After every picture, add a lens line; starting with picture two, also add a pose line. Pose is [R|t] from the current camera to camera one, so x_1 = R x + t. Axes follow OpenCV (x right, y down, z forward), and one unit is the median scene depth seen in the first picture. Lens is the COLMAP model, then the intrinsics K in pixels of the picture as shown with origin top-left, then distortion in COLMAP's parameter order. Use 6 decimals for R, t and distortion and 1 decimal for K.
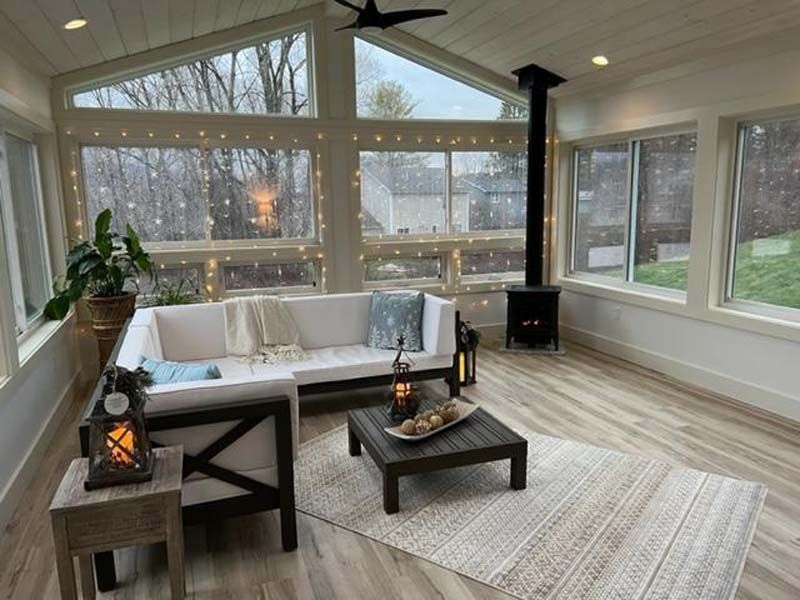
lens RADIAL K [[601.2, 0, 400.9], [0, 601.2, 299.2], [0, 0, 1]] dist [0.042467, -0.044490]
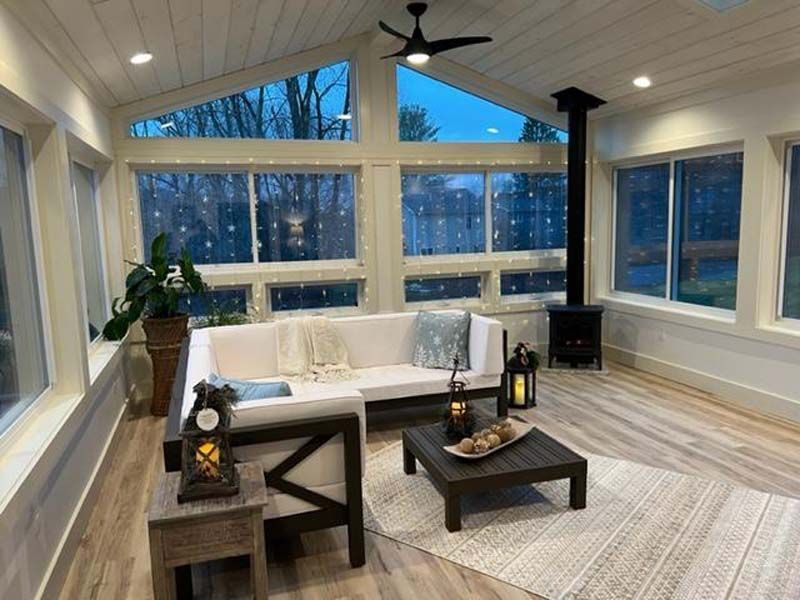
lens RADIAL K [[601.2, 0, 401.3], [0, 601.2, 298.2], [0, 0, 1]] dist [0.042467, -0.044490]
pose [[0.999307, -0.004405, -0.036960, -0.042111], [0.003096, 0.999369, -0.035376, 0.000809], [0.037092, 0.035238, 0.998690, -0.015417]]
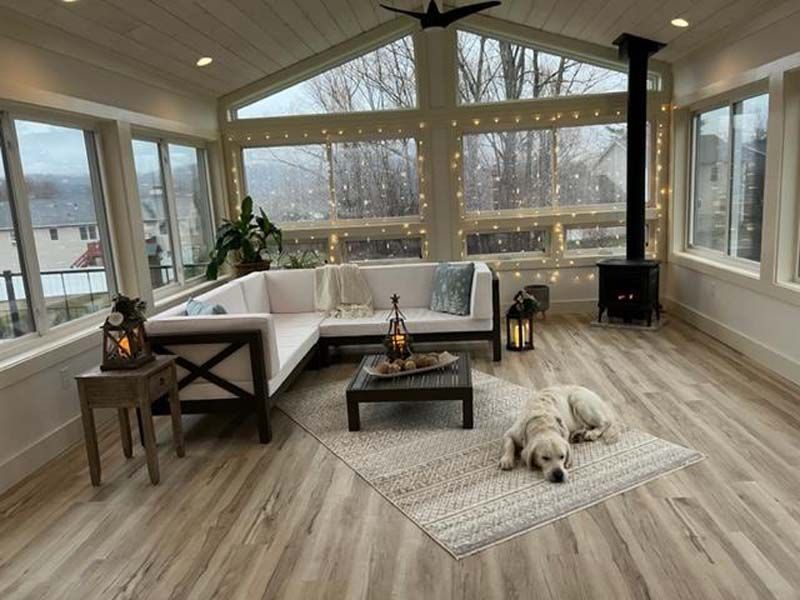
lens RADIAL K [[601.2, 0, 404.7], [0, 601.2, 296.1], [0, 0, 1]] dist [0.042467, -0.044490]
pose [[0.915326, 0.033215, -0.401342, 0.381124], [-0.022970, 0.999276, 0.030314, 0.020888], [0.402059, -0.018529, 0.915426, -0.067598]]
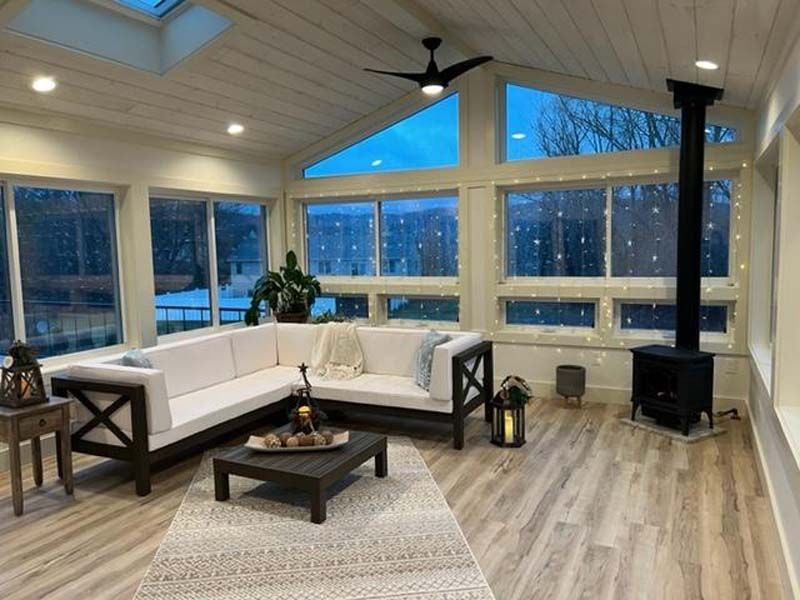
lens RADIAL K [[601.2, 0, 395.1], [0, 601.2, 298.9], [0, 0, 1]] dist [0.042467, -0.044490]
pose [[0.695969, 0.068652, -0.714783, 0.719704], [-0.107196, 0.994198, -0.008885, -0.055393], [0.710026, 0.082806, 0.699290, 0.233345]]
